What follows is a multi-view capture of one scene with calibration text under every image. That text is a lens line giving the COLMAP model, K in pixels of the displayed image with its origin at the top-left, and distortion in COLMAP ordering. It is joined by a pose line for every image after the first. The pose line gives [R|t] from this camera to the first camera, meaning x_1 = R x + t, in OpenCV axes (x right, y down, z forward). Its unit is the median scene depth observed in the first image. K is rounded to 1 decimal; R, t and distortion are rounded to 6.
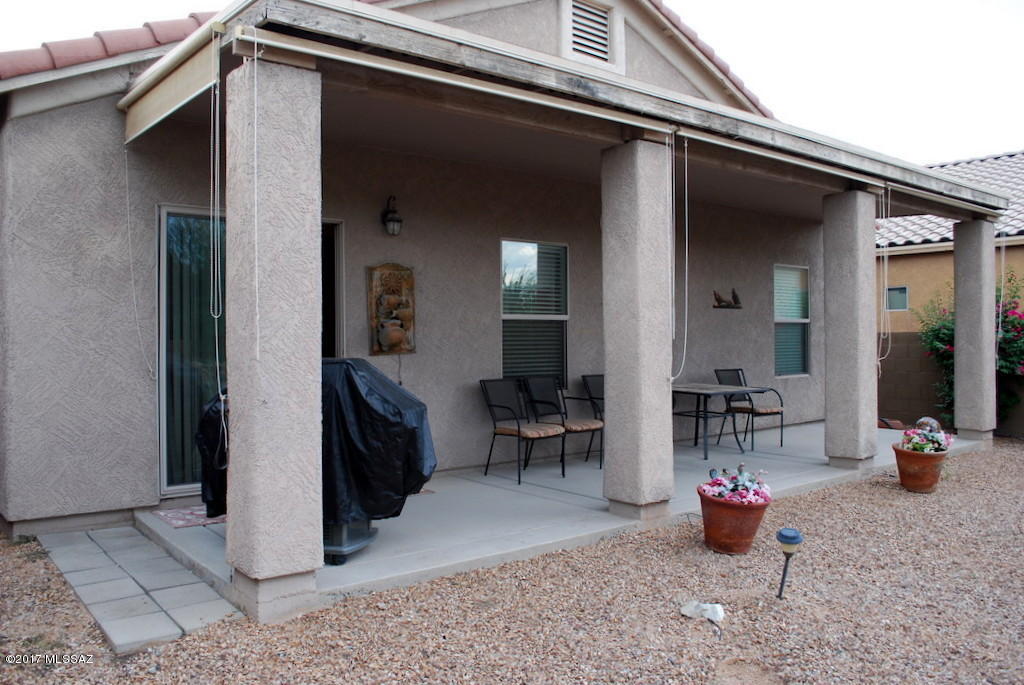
lens RADIAL K [[816.5, 0, 512.0], [0, 816.5, 342.5], [0, 0, 1]] dist [-0.080644, 0.006025]
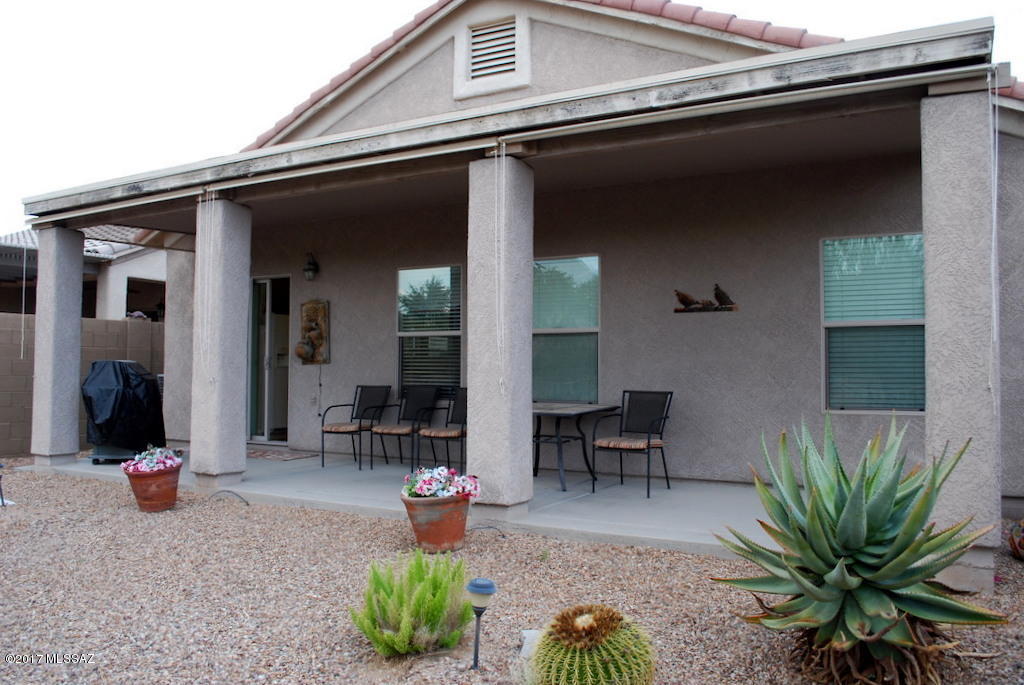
lens RADIAL K [[816.5, 0, 512.0], [0, 816.5, 342.5], [0, 0, 1]] dist [-0.080644, 0.006025]
pose [[0.356617, -0.021454, -0.934004, 1.150913], [-0.010515, 0.999581, -0.026976, 0.010601], [0.934191, 0.019441, 0.356242, 0.729758]]
